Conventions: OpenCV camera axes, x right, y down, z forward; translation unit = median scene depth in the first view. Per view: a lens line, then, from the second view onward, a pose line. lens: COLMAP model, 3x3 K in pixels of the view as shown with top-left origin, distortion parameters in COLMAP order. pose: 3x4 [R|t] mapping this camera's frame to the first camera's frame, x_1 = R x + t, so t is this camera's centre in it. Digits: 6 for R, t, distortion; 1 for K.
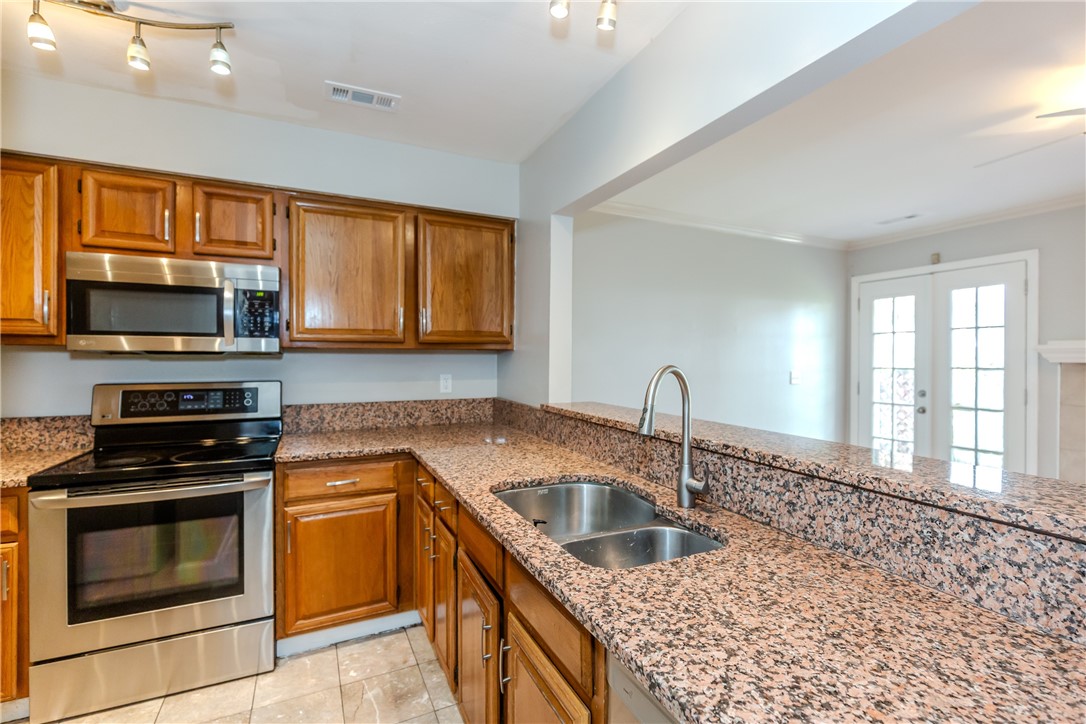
lens RADIAL K [[489.8, 0, 545.2], [0, 489.8, 363.0], [0, 0, 1]] dist [0.001356, -0.000223]
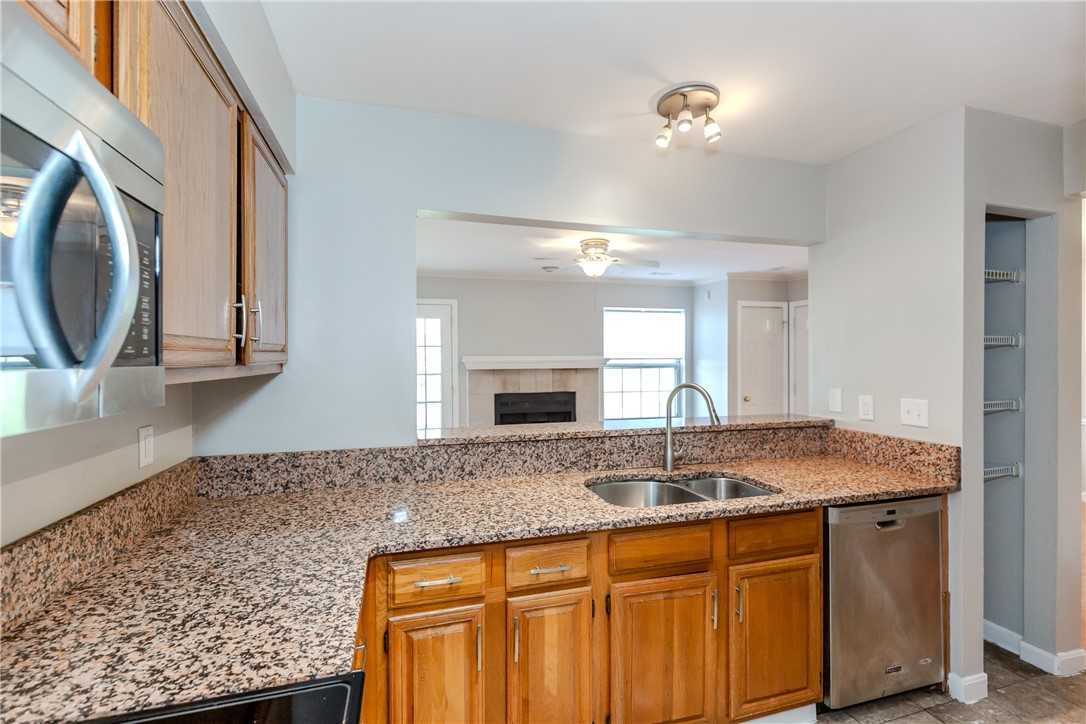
lens RADIAL K [[489.8, 0, 545.2], [0, 489.8, 363.0], [0, 0, 1]] dist [0.001356, -0.000223]
pose [[0.150977, -0.012286, 0.988461, -1.558677], [0.017791, 0.999795, 0.009710, -0.092828], [-0.988377, 0.016119, 0.151165, 1.339516]]
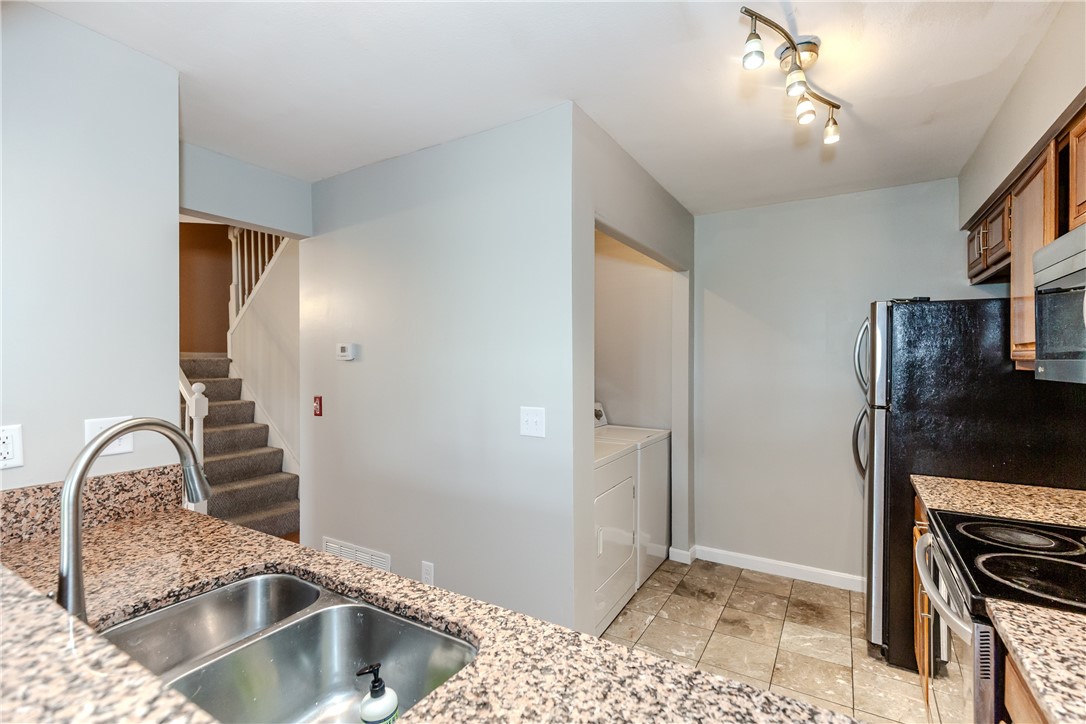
lens RADIAL K [[489.8, 0, 545.2], [0, 489.8, 363.0], [0, 0, 1]] dist [0.001356, -0.000223]
pose [[-0.837949, 0.001826, -0.545745, 0.170753], [-0.005968, 0.999904, 0.012510, -0.089503], [0.545716, 0.013740, -0.837858, 2.002992]]
